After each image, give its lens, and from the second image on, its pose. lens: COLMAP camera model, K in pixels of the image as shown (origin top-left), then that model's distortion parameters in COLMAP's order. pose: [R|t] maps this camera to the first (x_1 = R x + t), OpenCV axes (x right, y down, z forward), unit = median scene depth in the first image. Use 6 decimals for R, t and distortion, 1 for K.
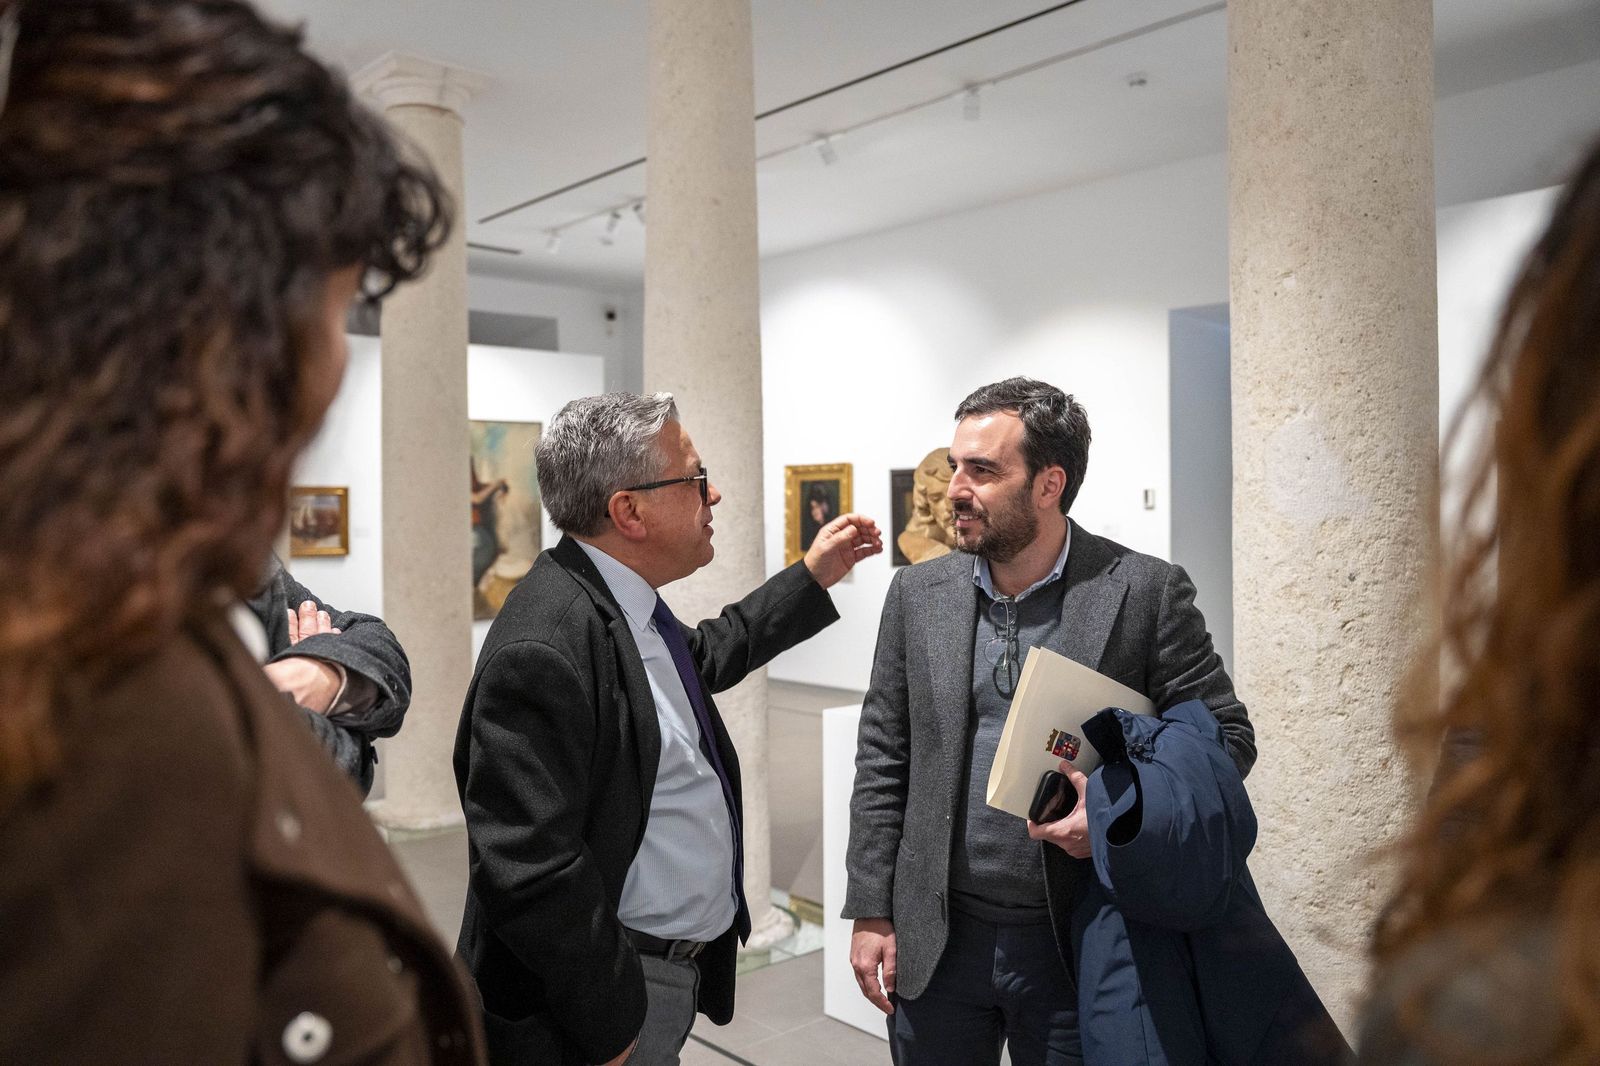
lens RADIAL K [[1257.9, 0, 744.5], [0, 1257.9, 533.0], [0, 0, 1]] dist [-0.079203, 0.086038]
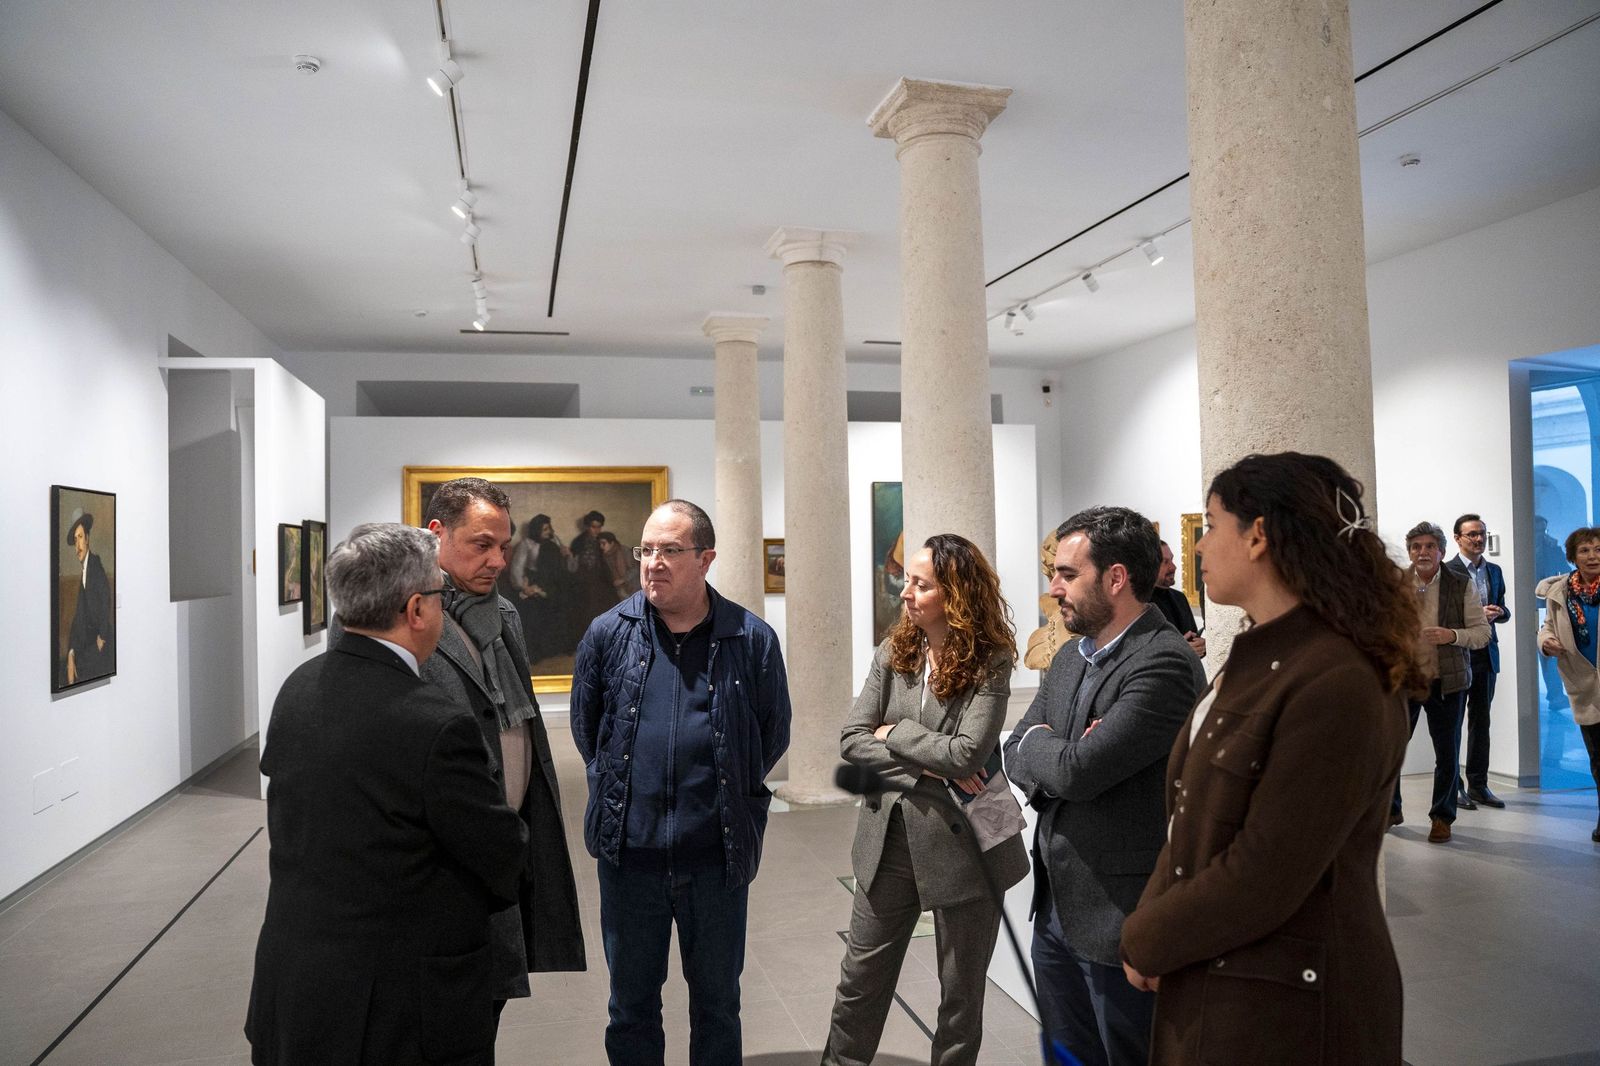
lens RADIAL K [[1097.9, 0, 800.0], [0, 1097.9, 533.0], [0, 0, 1]] dist [-0.092759, 0.004293]
pose [[0.895354, -0.016126, -0.445064, 0.293501], [0.005958, 0.999689, -0.024235, -0.027071], [0.445316, 0.019047, 0.895171, -0.059800]]
